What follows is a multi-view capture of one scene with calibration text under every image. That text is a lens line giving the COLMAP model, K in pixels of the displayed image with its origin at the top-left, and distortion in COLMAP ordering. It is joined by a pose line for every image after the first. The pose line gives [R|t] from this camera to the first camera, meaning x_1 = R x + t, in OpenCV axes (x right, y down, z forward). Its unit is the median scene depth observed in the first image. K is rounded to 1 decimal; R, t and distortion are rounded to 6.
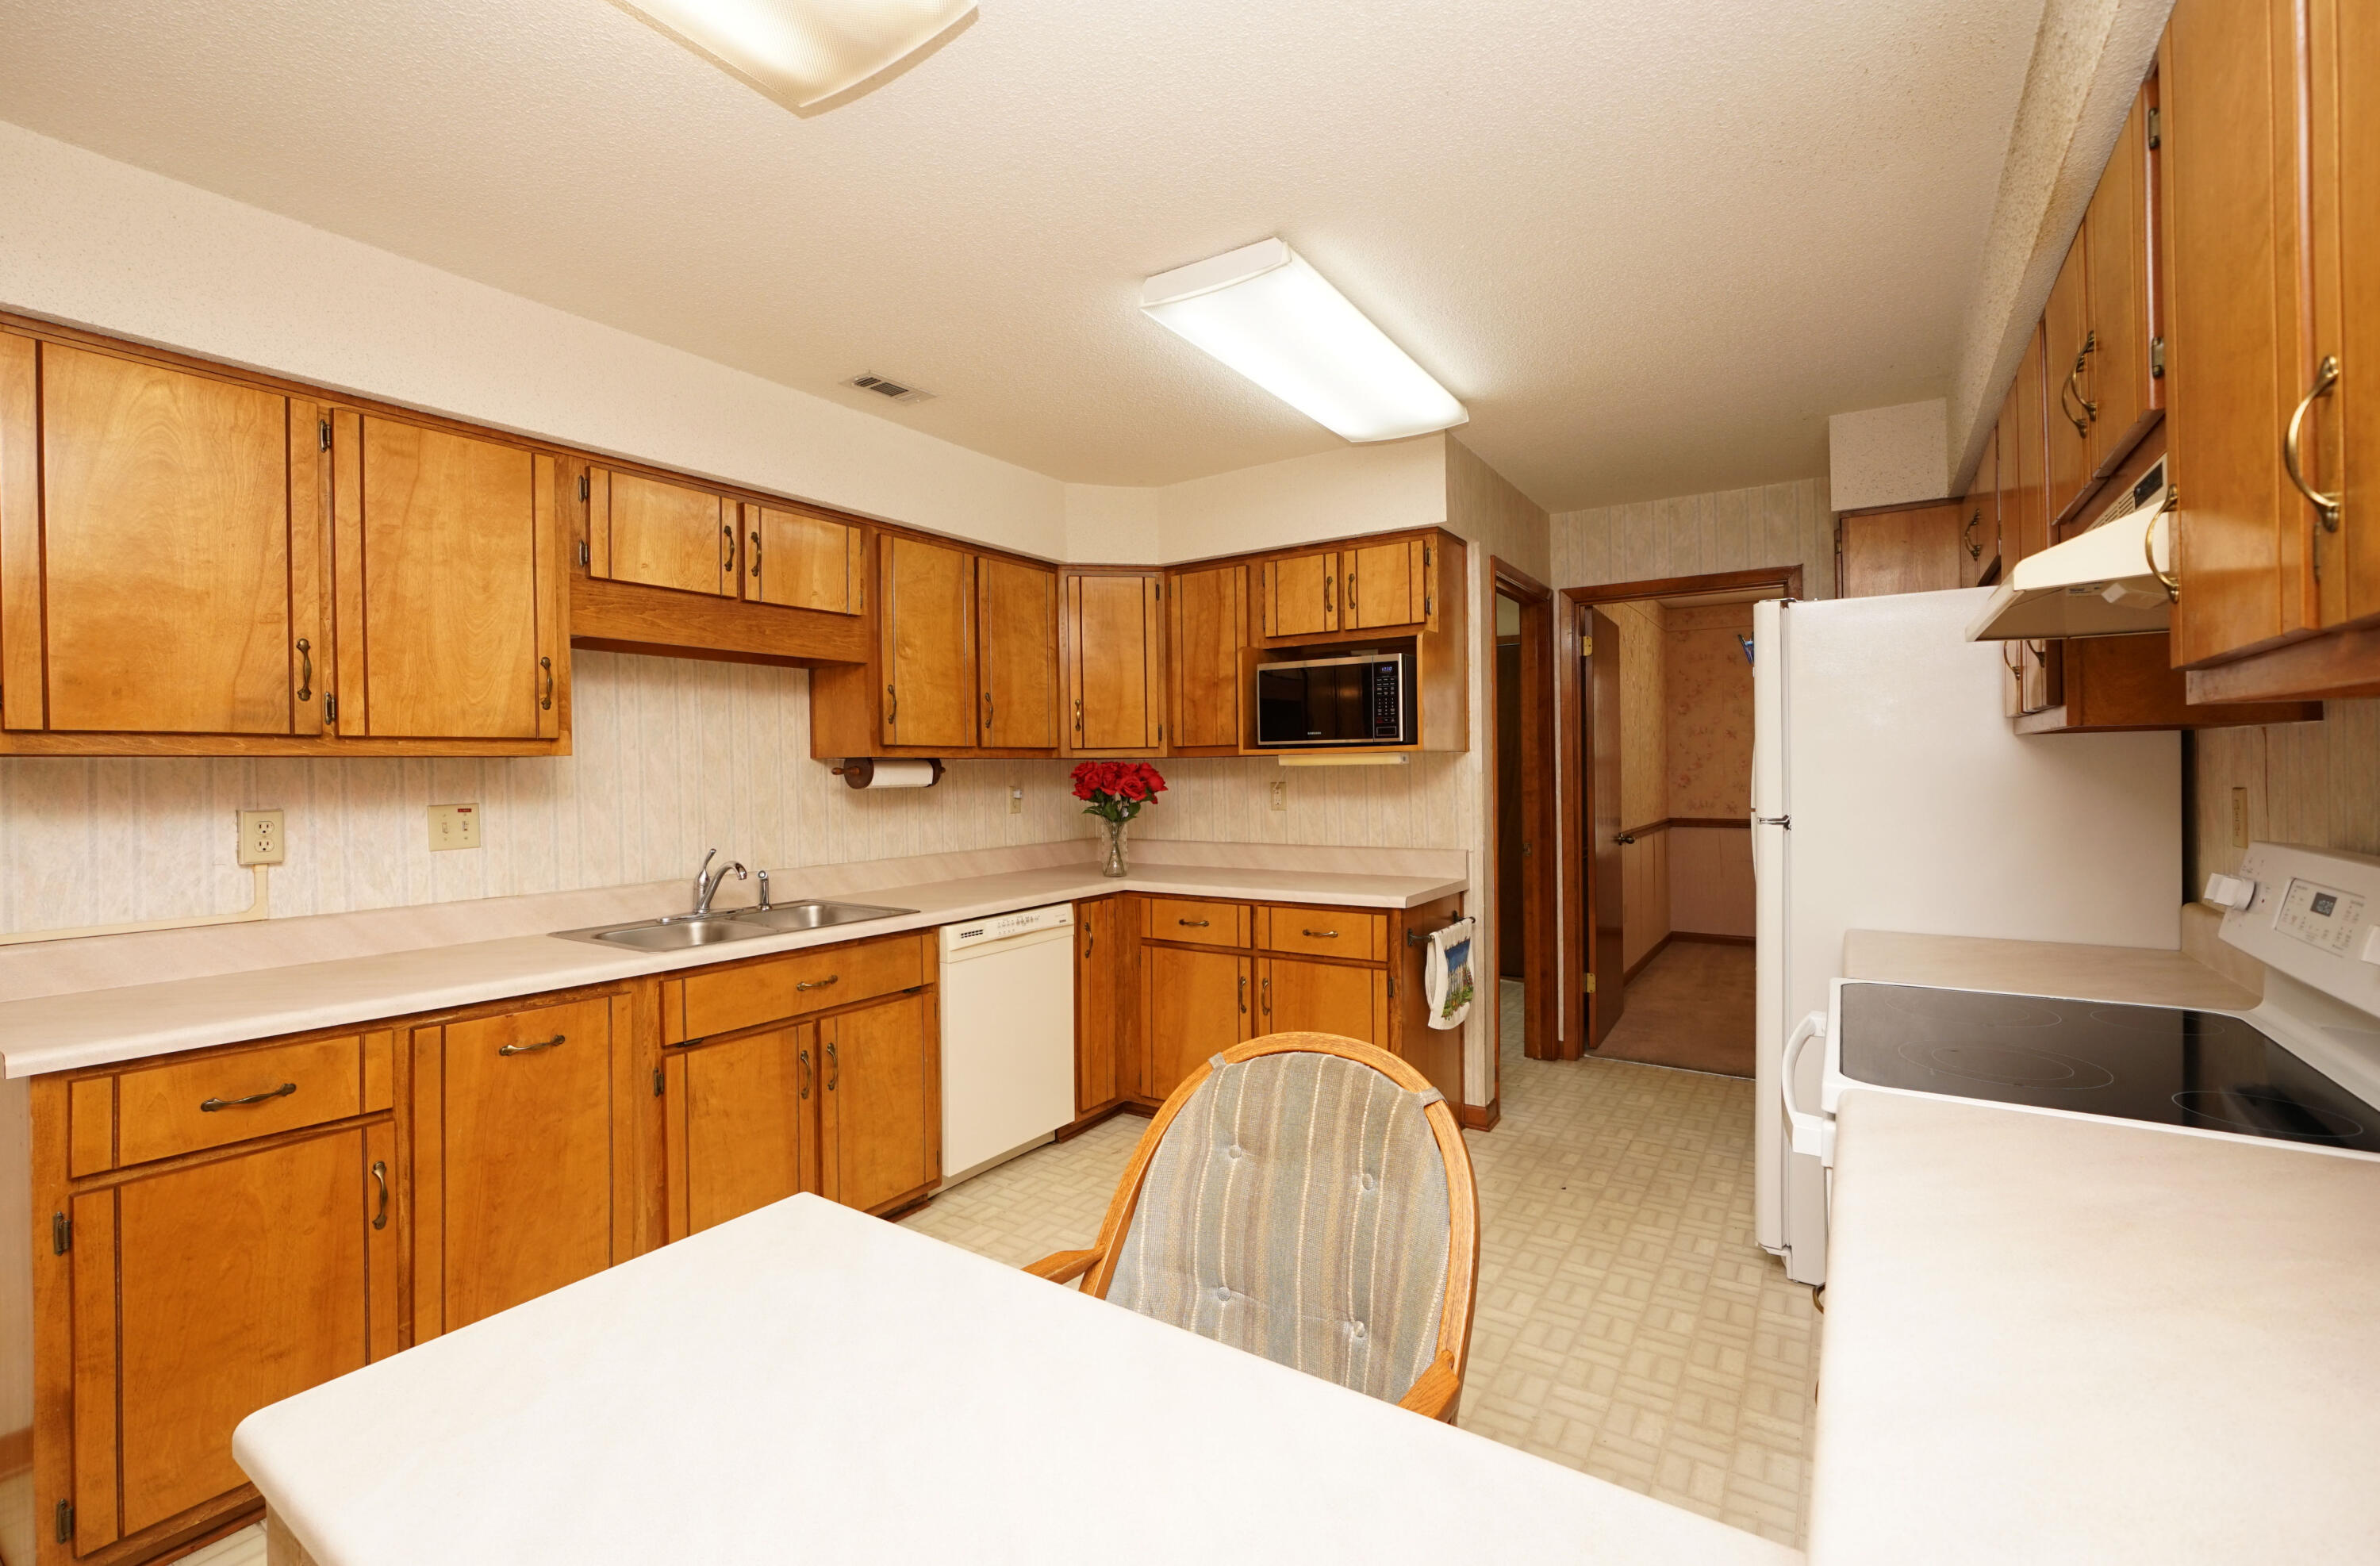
lens RADIAL K [[1041.4, 0, 1179.6], [0, 1041.4, 764.4], [0, 0, 1]] dist [-0.000662, -0.000115]
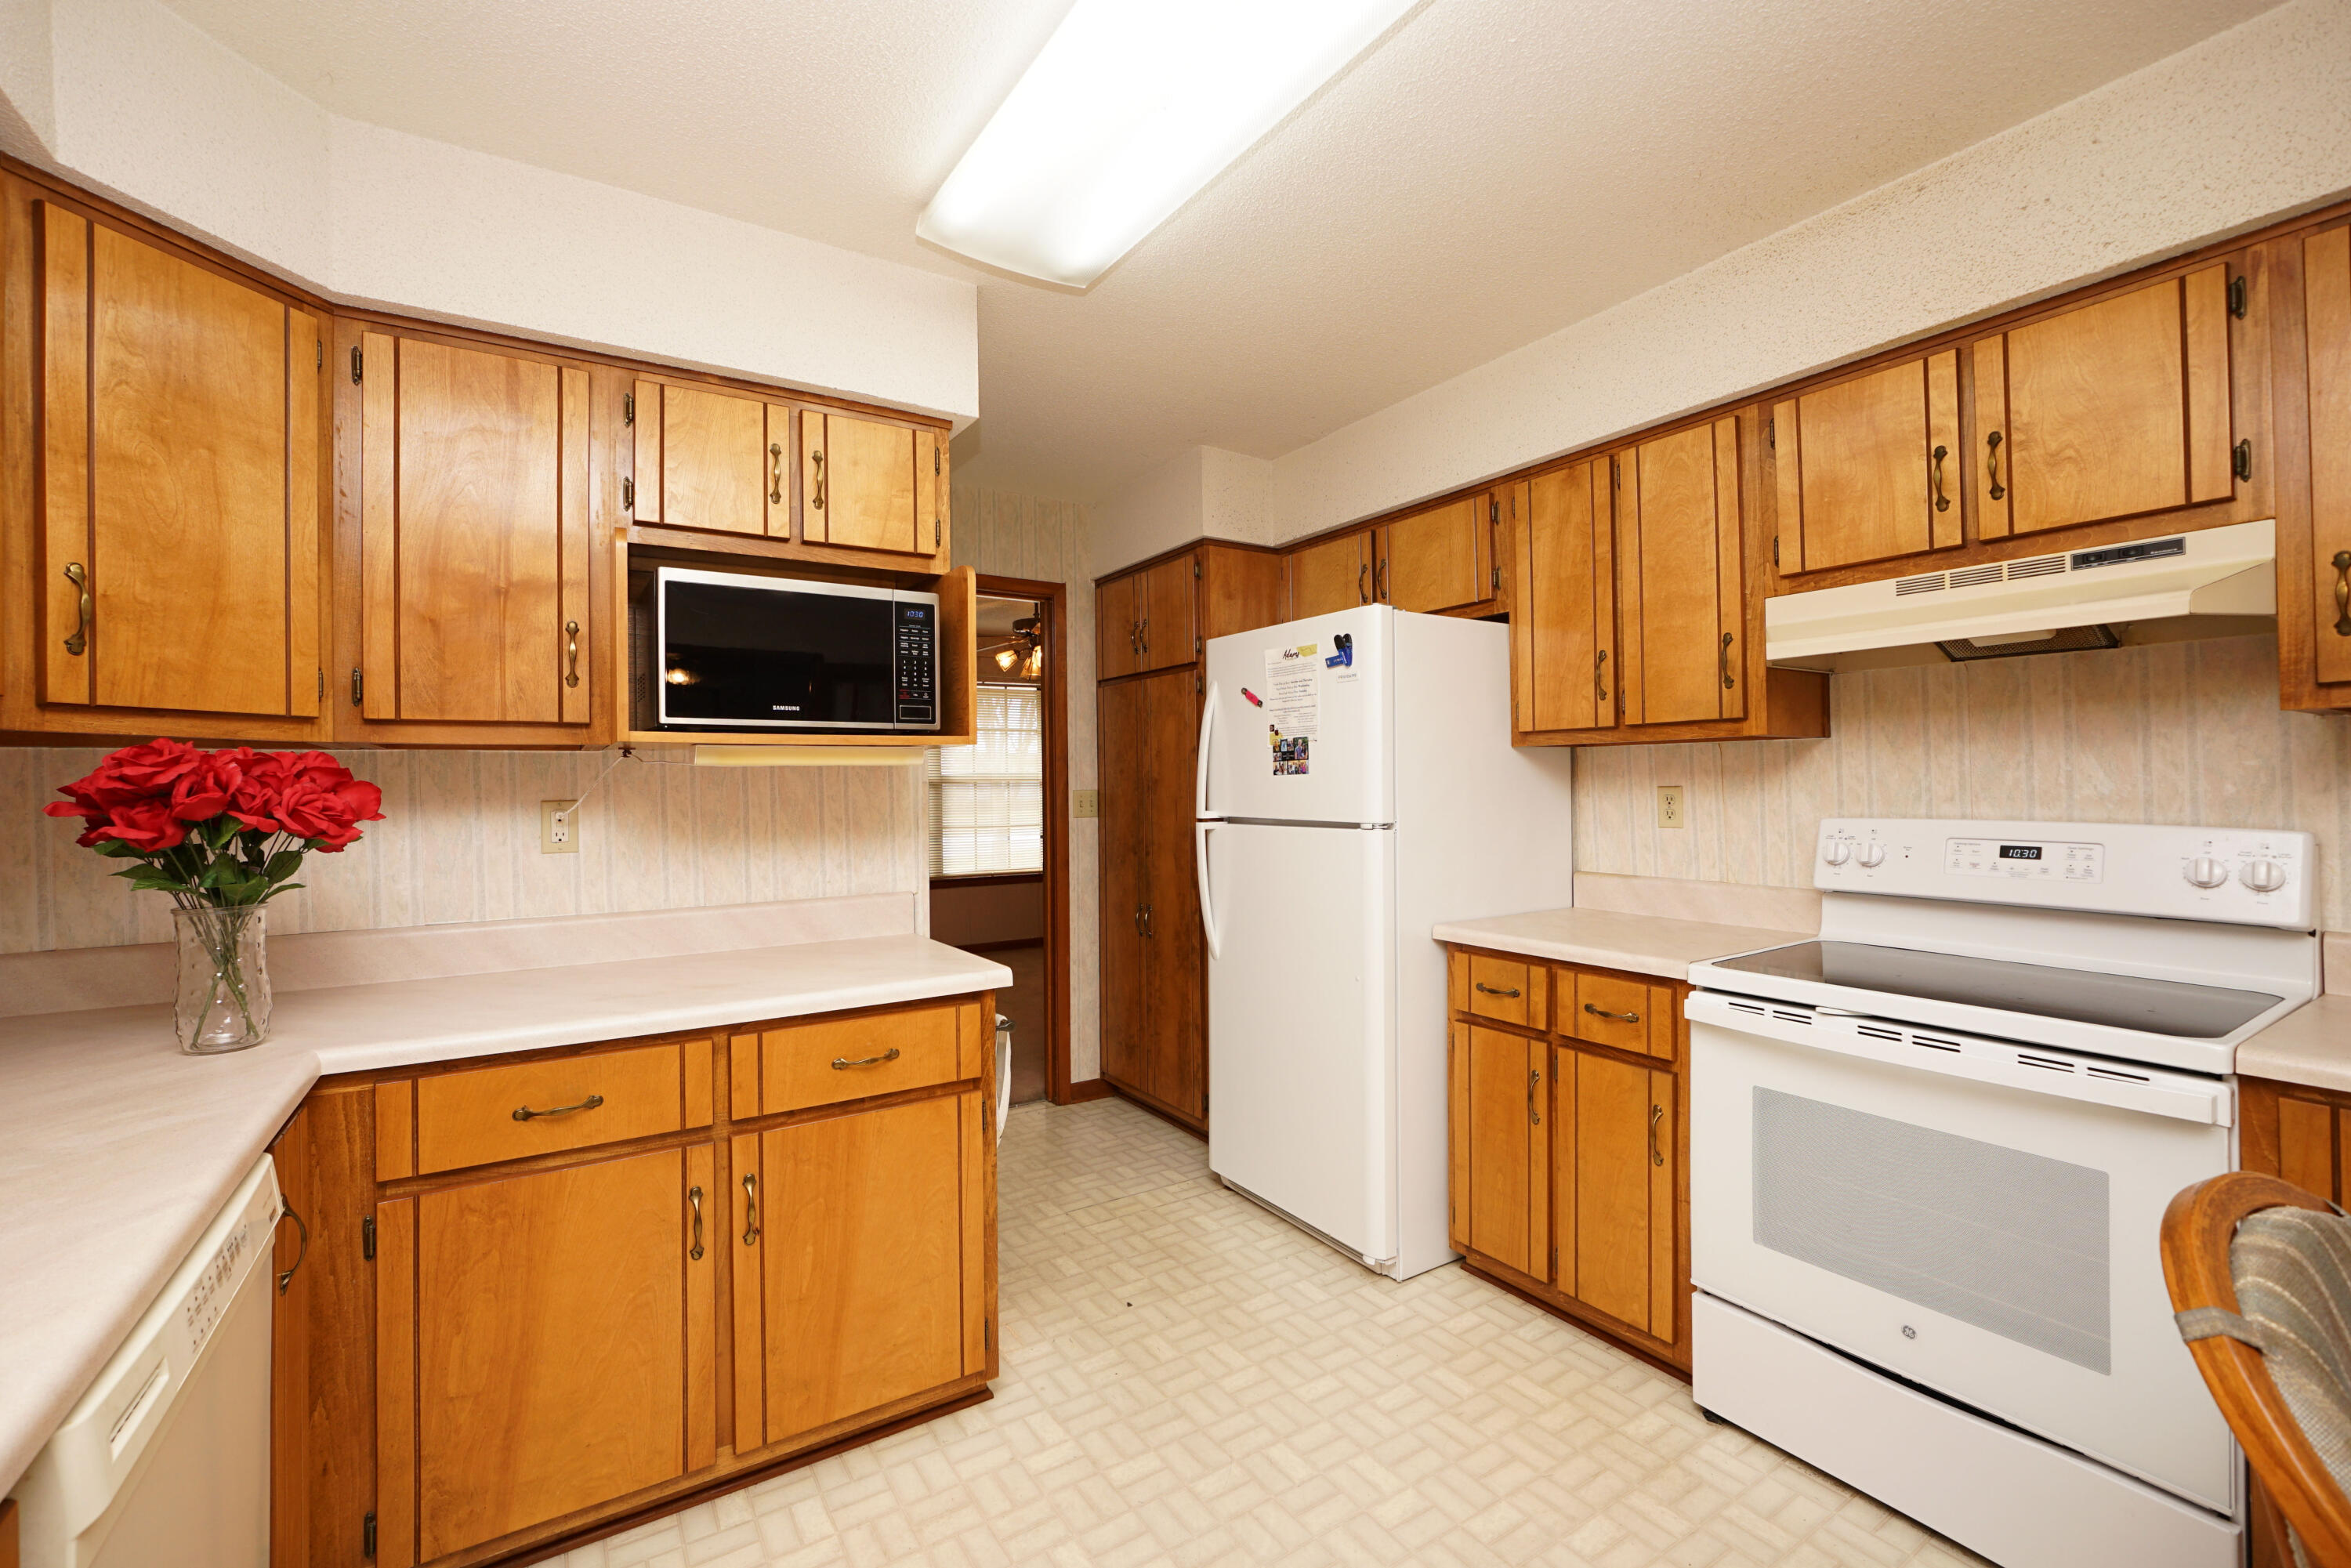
lens RADIAL K [[988.8, 0, 1140.0], [0, 988.8, 774.3], [0, 0, 1]] dist [-0.001208, -0.000112]
pose [[0.407205, 0.017448, 0.913170, -0.300509], [0.004313, 0.999770, -0.021026, 0.019265], [-0.913327, 0.012500, 0.407035, 0.640823]]
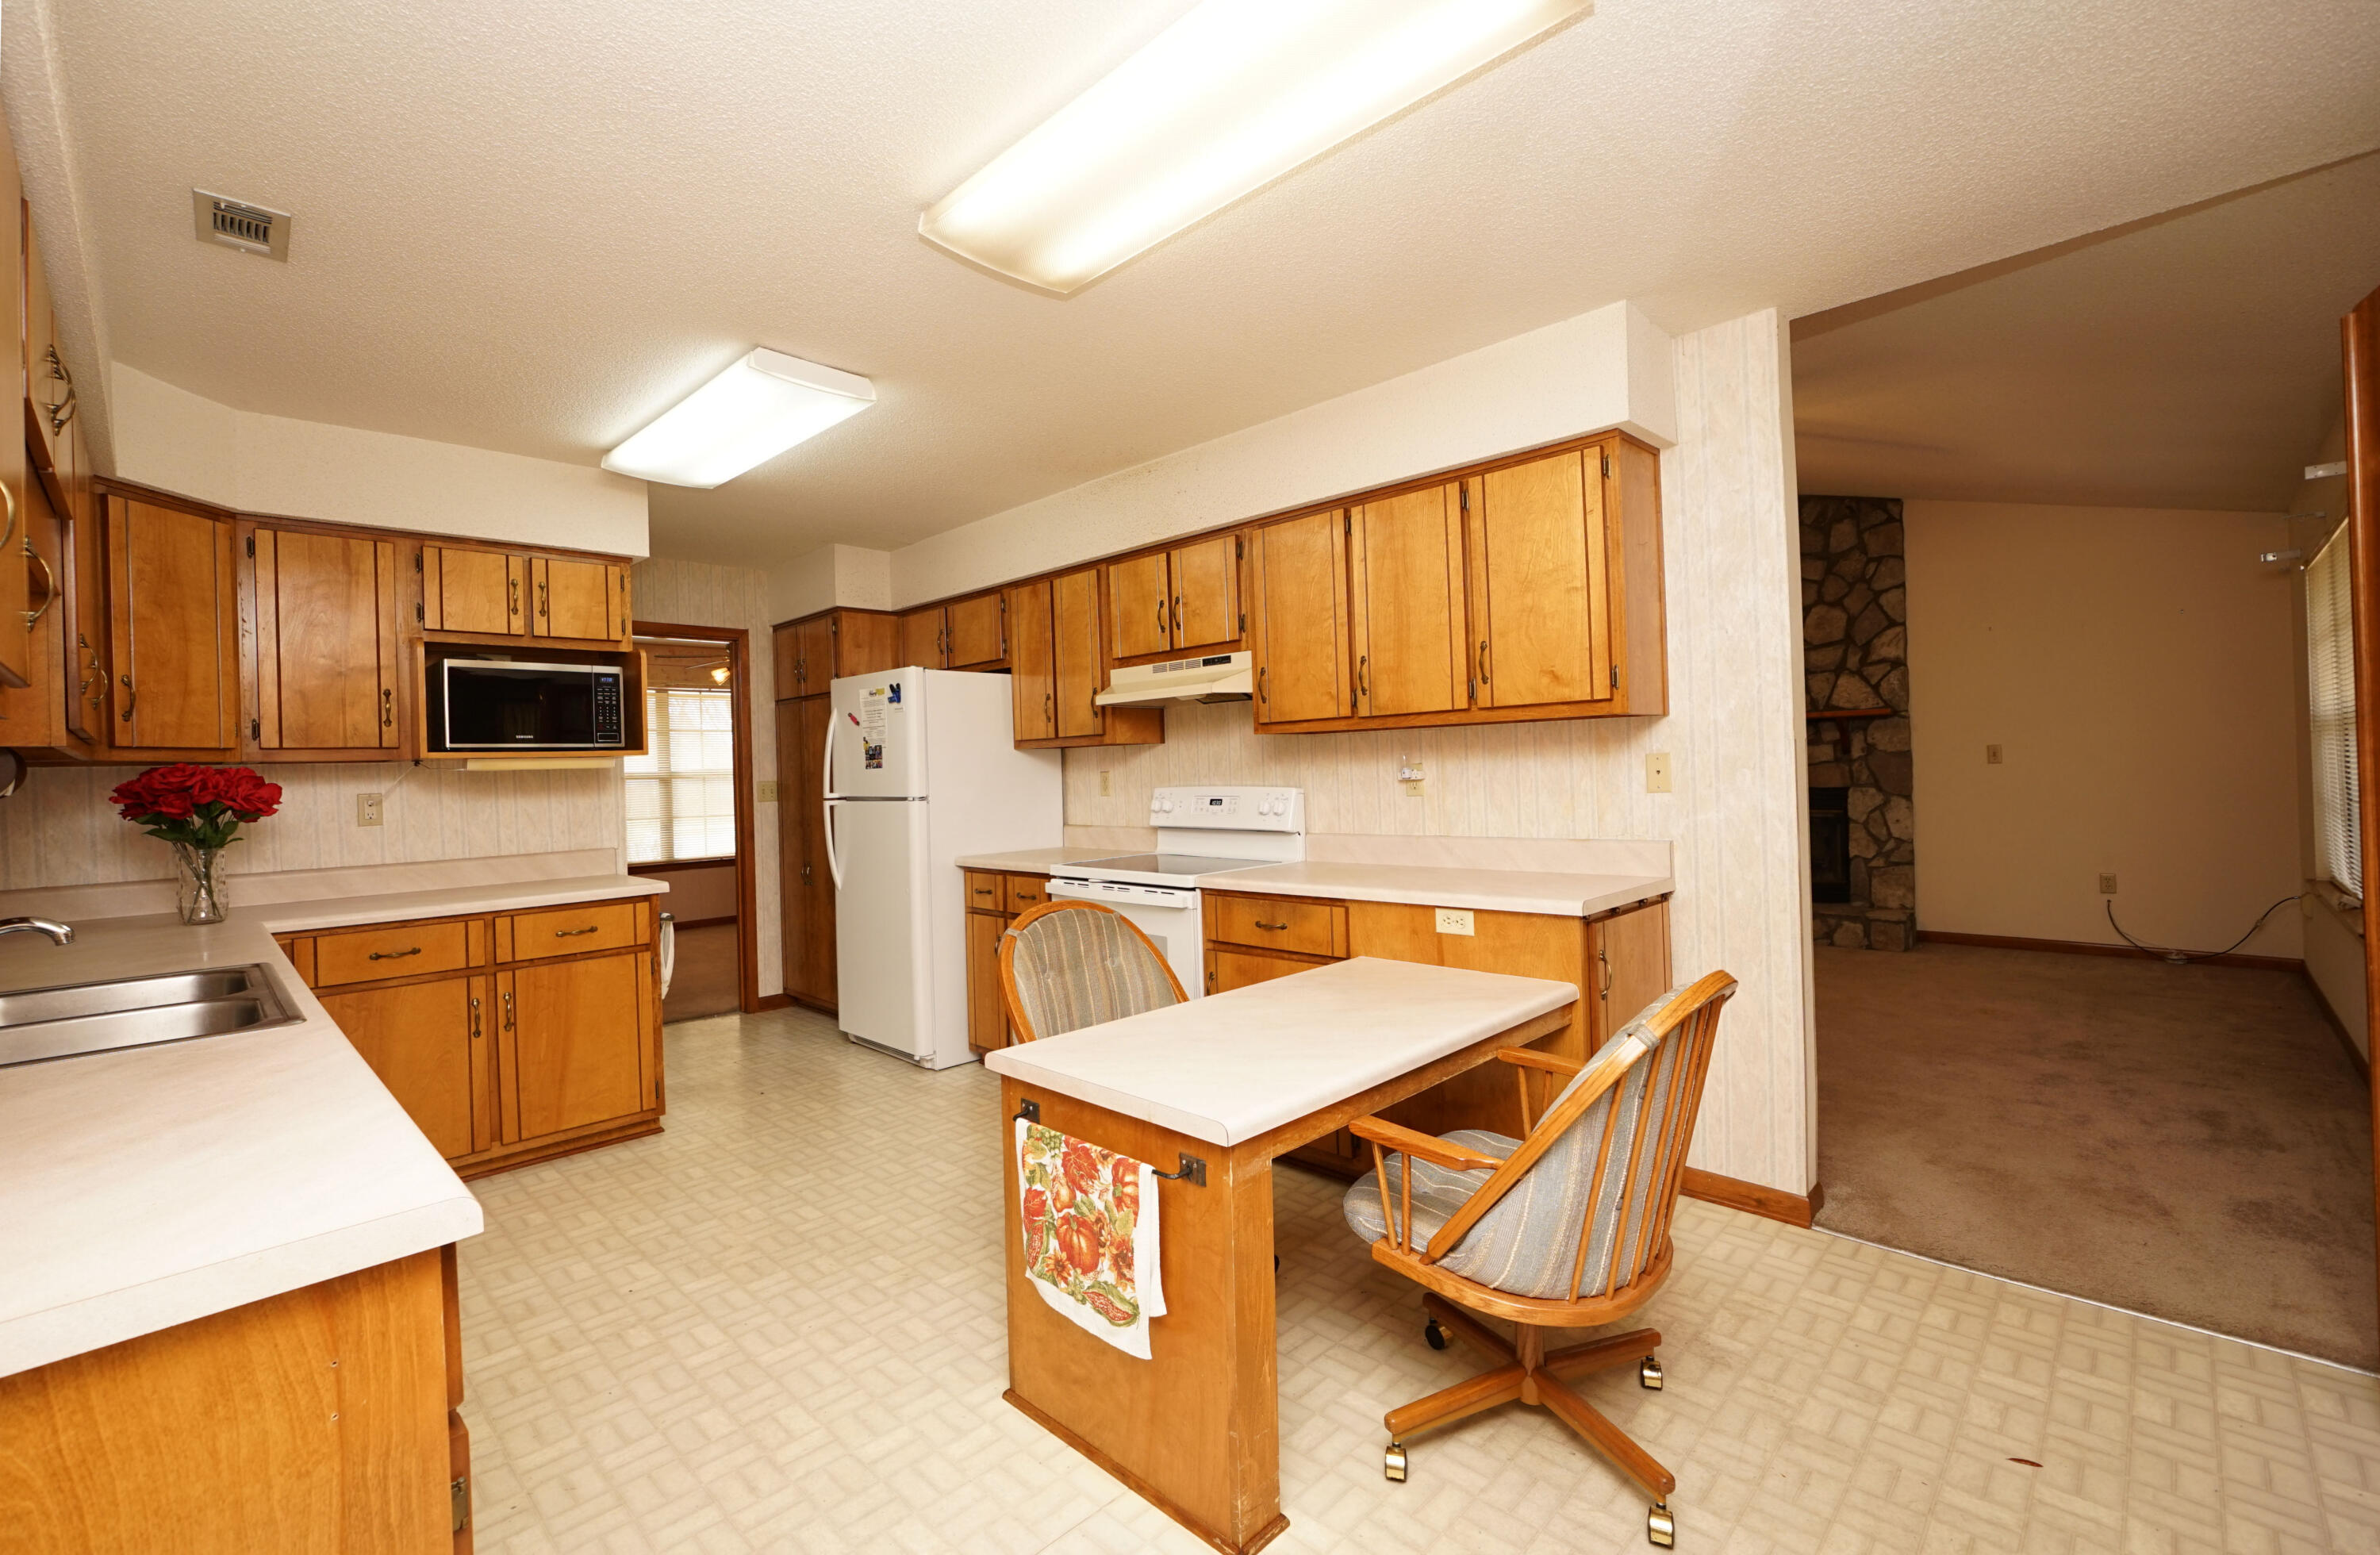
lens RADIAL K [[1027.1, 0, 1166.1], [0, 1027.1, 765.0], [0, 0, 1]] dist [-0.001407, -0.000067]
pose [[0.194784, 0.011224, 0.980782, -0.745311], [0.025716, 0.999532, -0.016546, 0.030051], [-0.980509, 0.028445, 0.194404, 0.230491]]
